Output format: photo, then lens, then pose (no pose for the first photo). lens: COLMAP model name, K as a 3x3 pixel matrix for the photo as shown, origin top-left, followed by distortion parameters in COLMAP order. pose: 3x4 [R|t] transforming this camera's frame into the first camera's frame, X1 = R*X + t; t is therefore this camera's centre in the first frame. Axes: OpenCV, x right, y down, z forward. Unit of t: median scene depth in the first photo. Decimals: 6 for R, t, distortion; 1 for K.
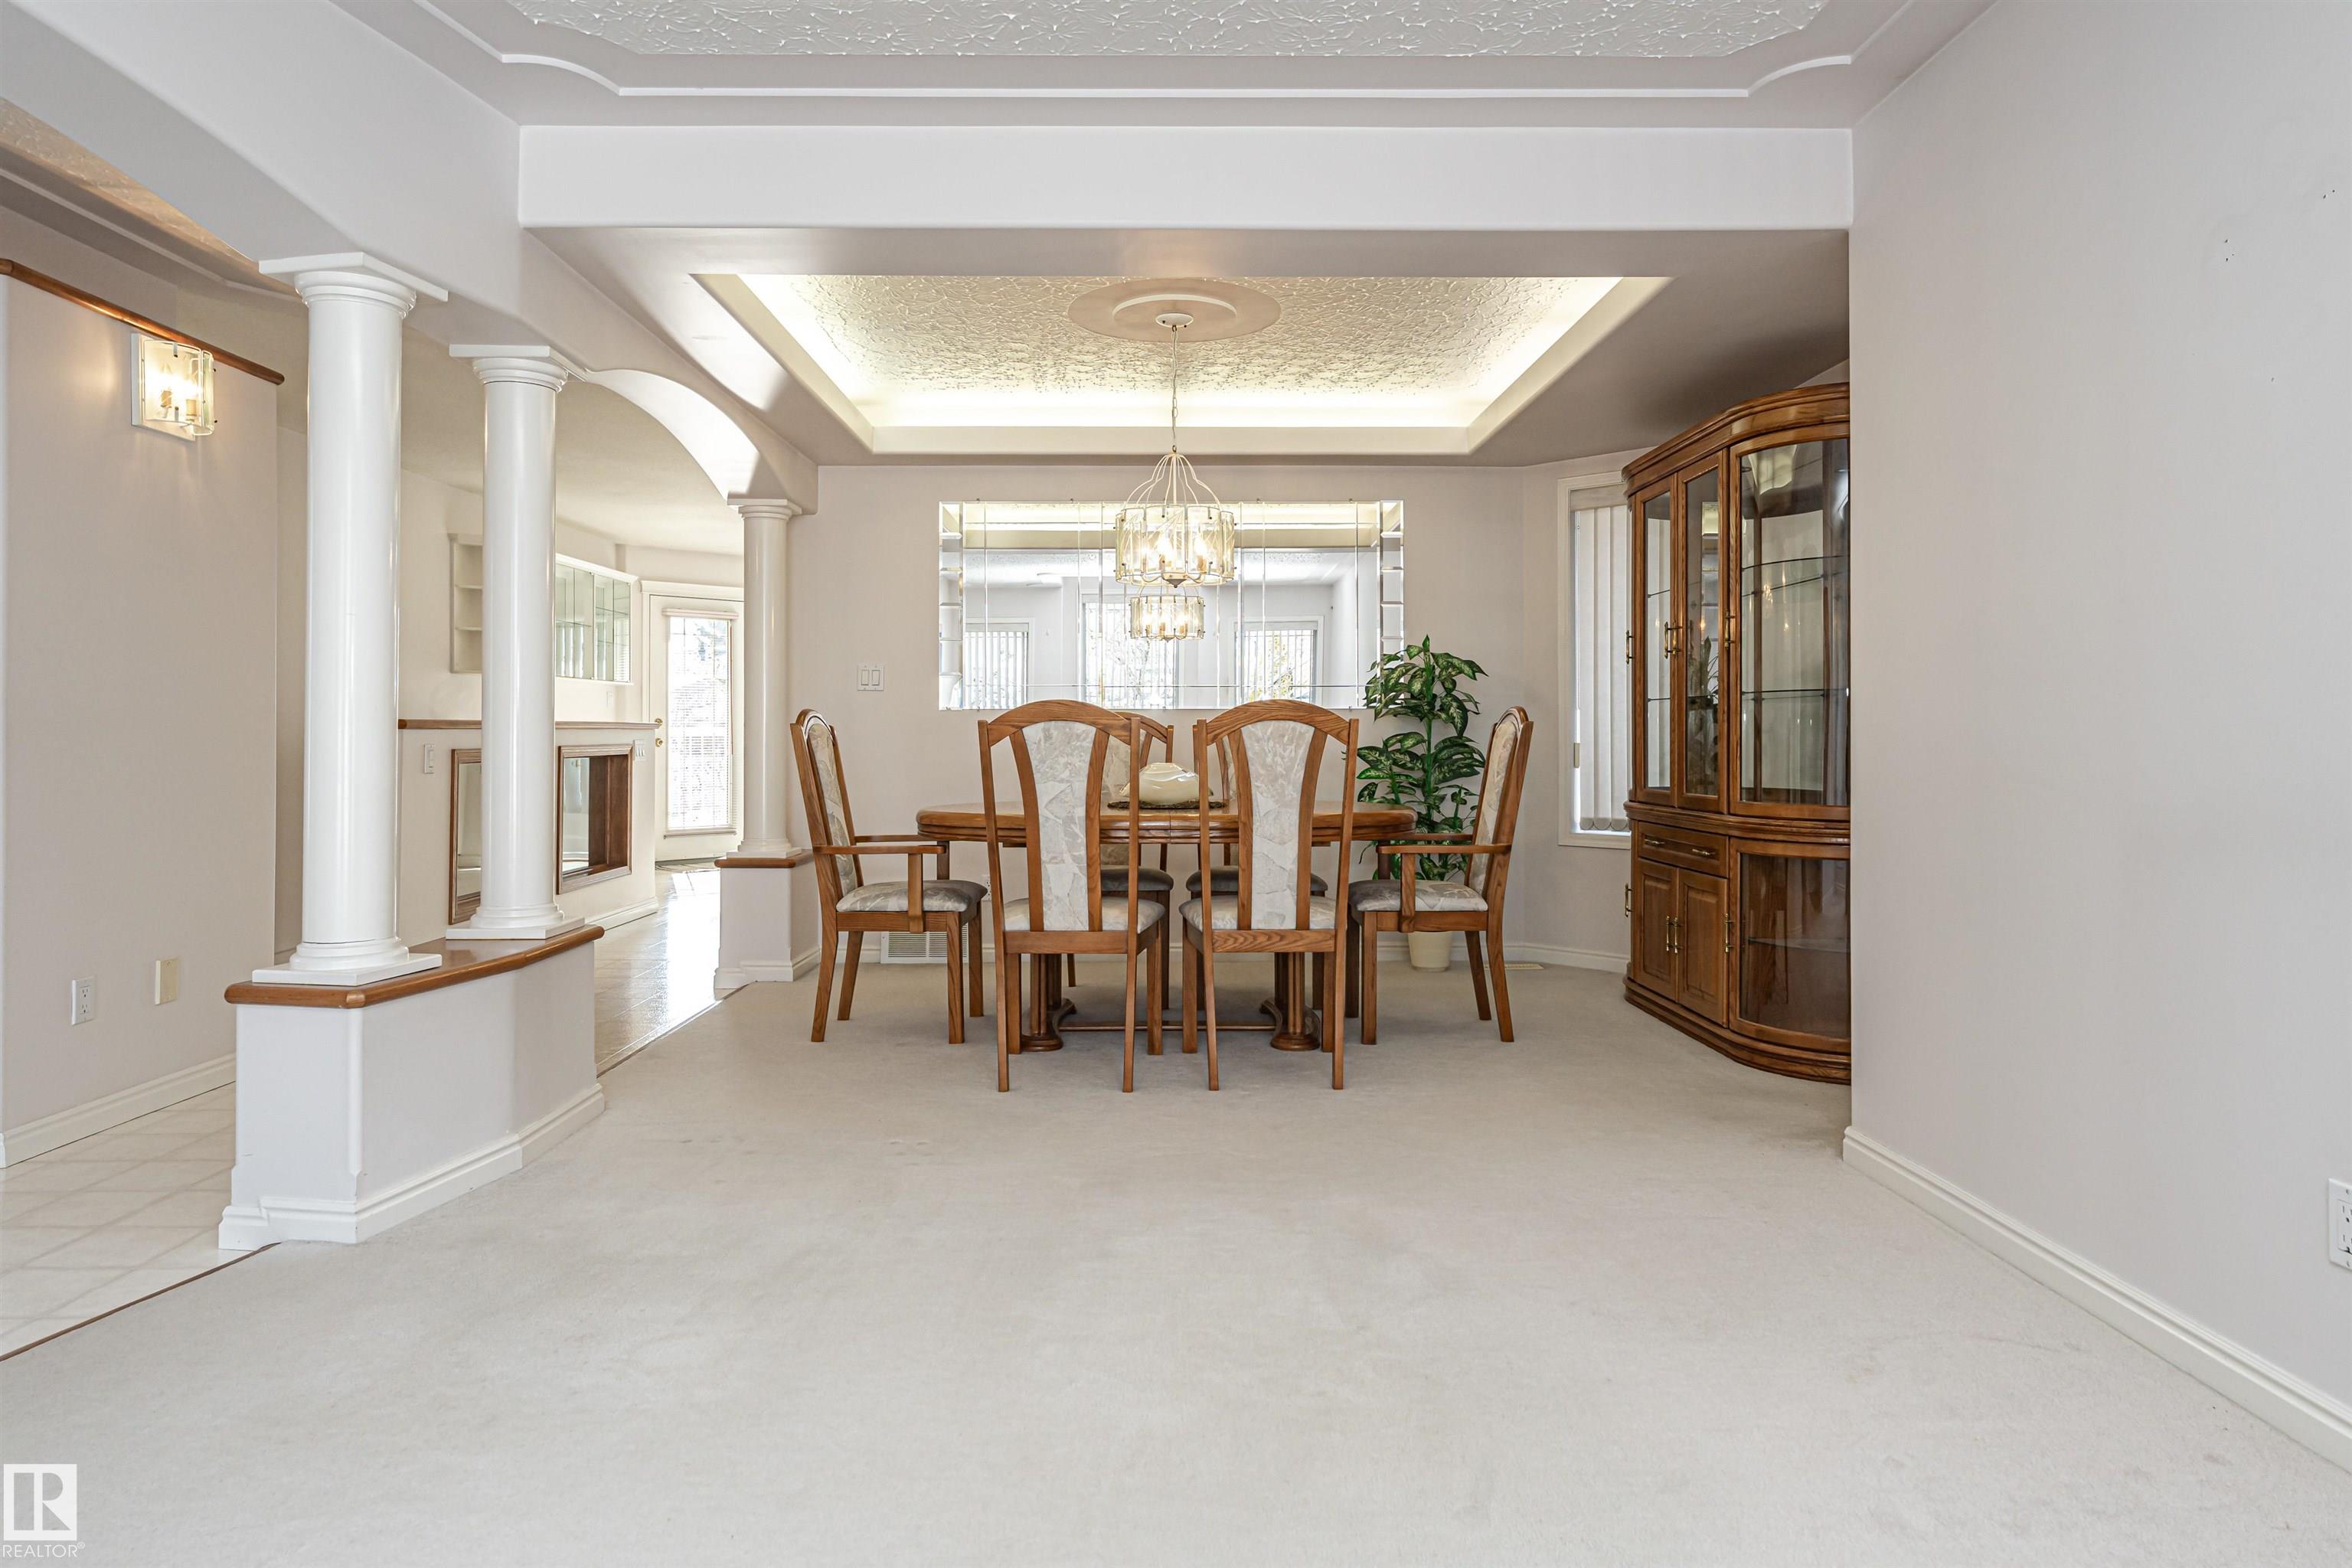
lens RADIAL K [[1407.8, 0, 1162.4], [0, 1407.8, 719.4], [0, 0, 1]] dist [0.004757, -0.000377]
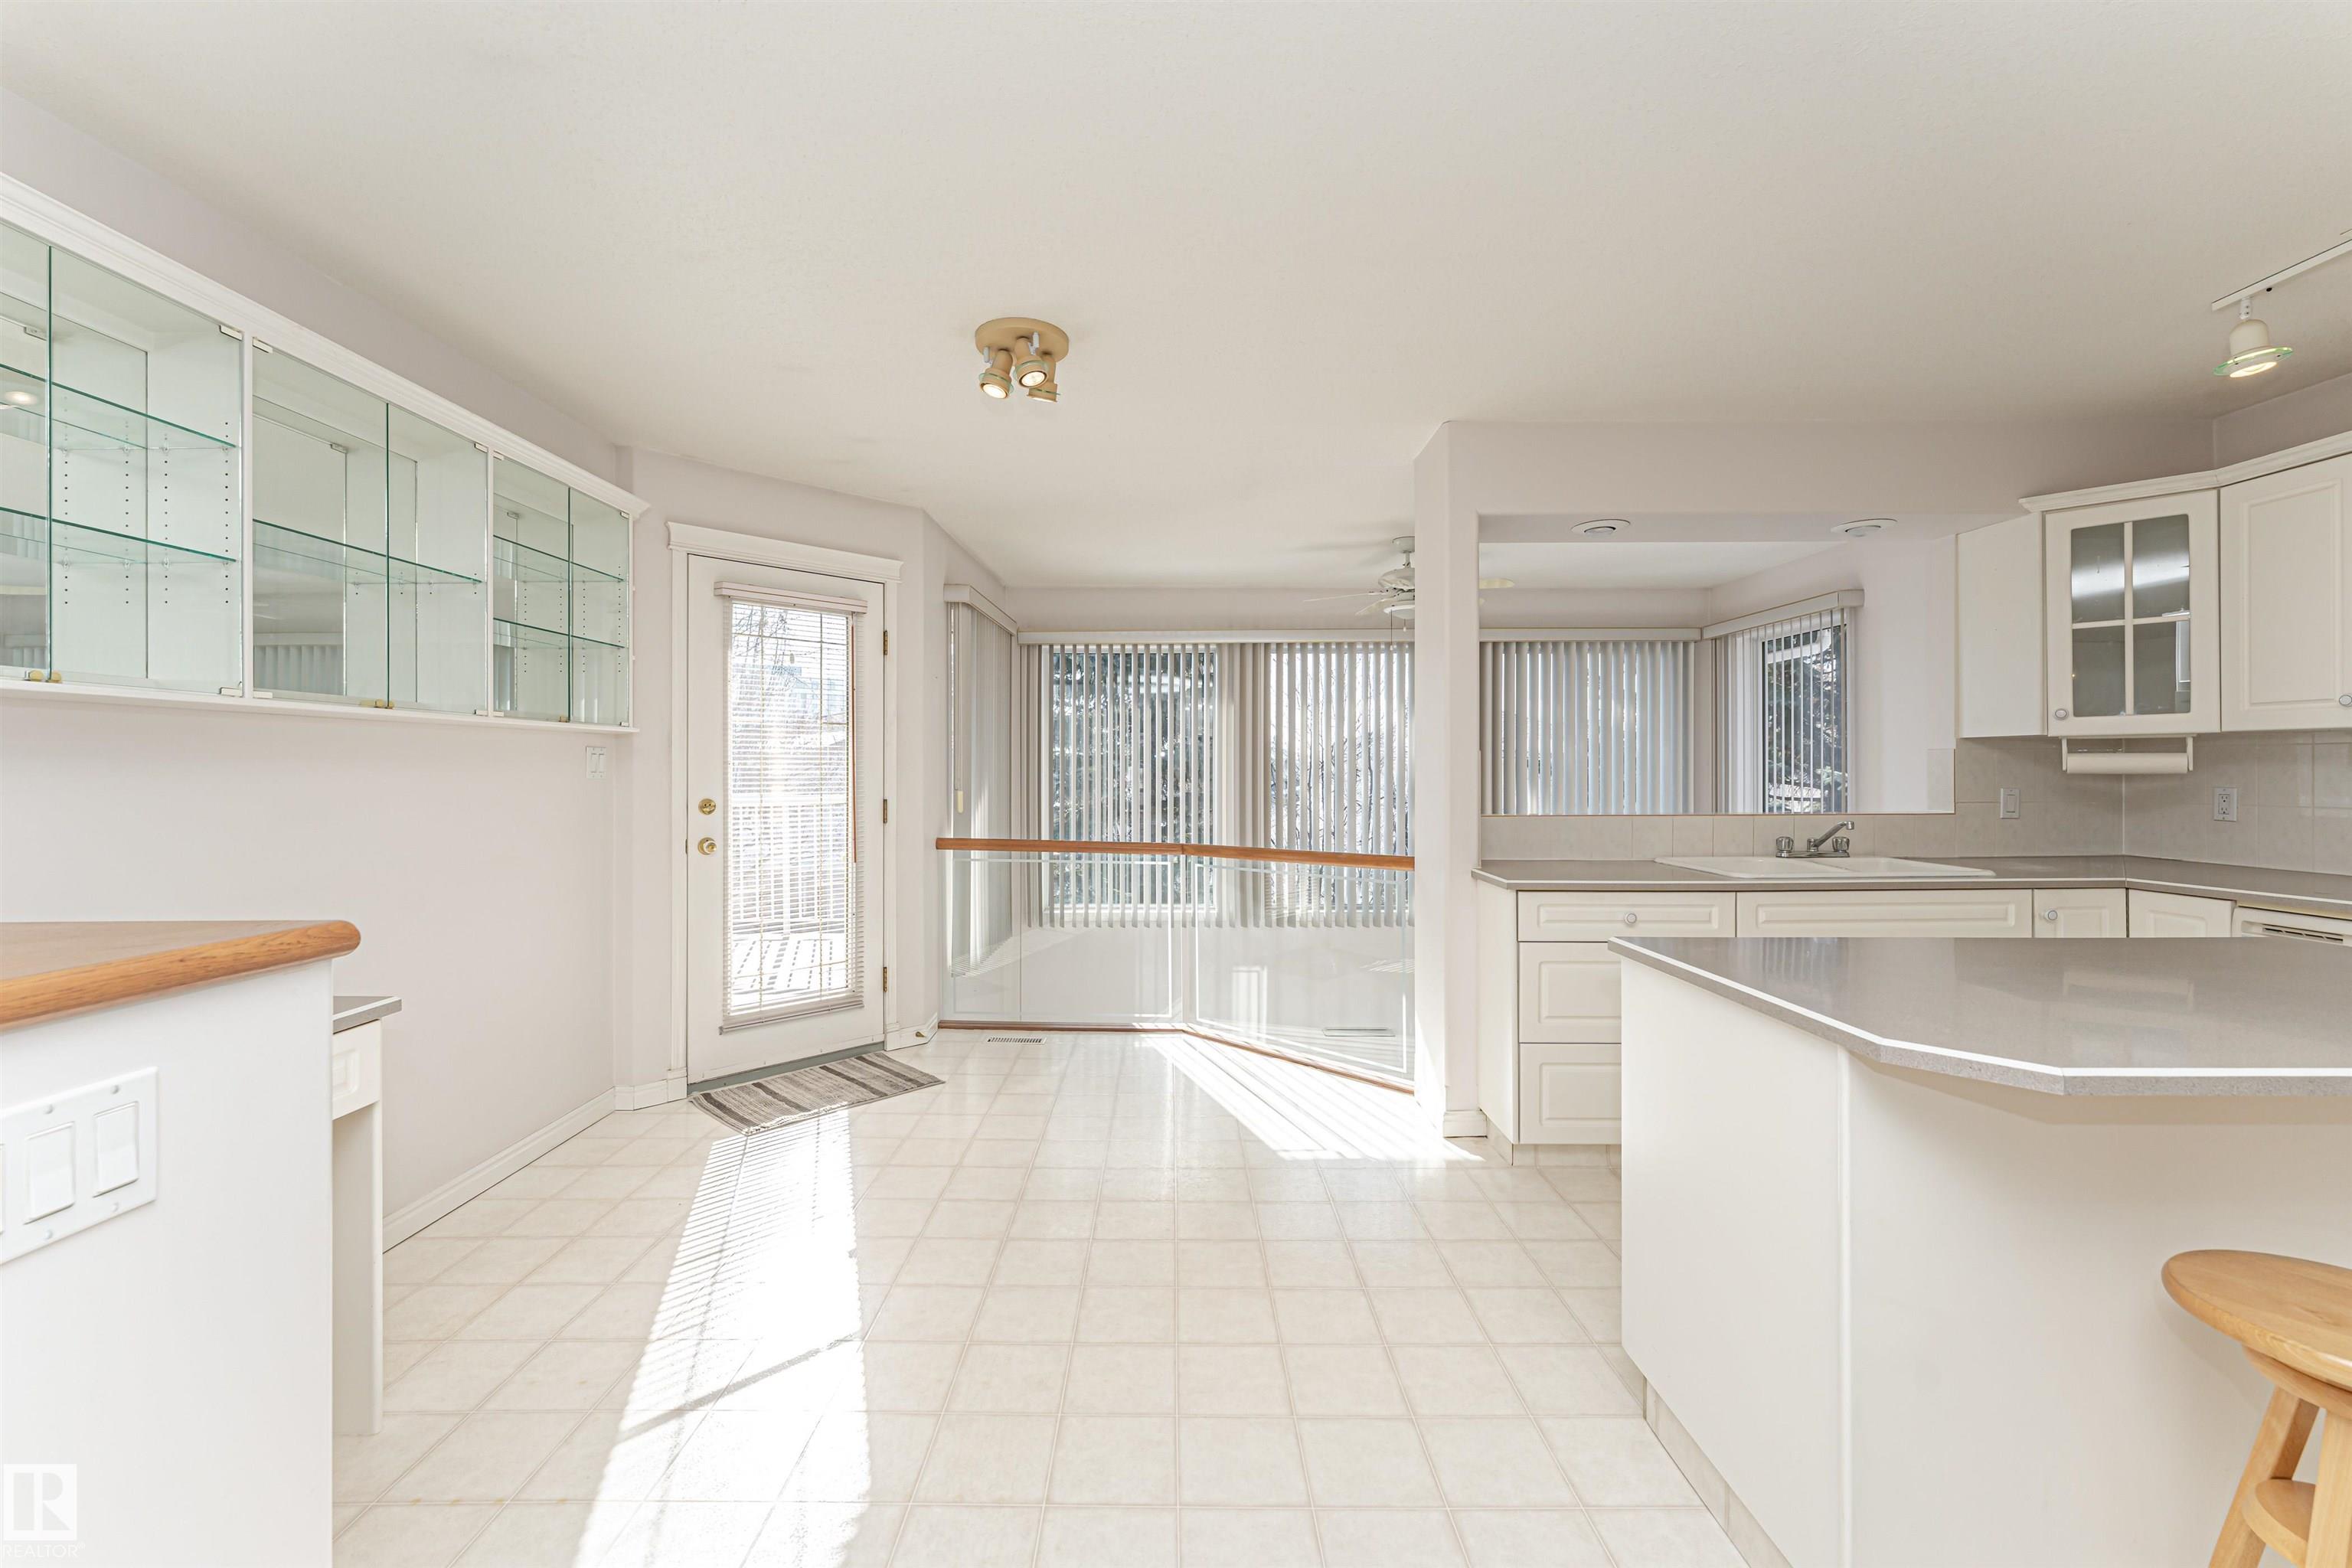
lens RADIAL K [[949.6, 0, 1165.9], [0, 949.6, 768.1], [0, 0, 1]] dist [0.000671, -0.000161]
pose [[0.999952, -0.000605, -0.009817, -0.511682], [0.000671, 0.999977, 0.006741, -0.037208], [0.009812, -0.006747, 0.999929, 1.780613]]
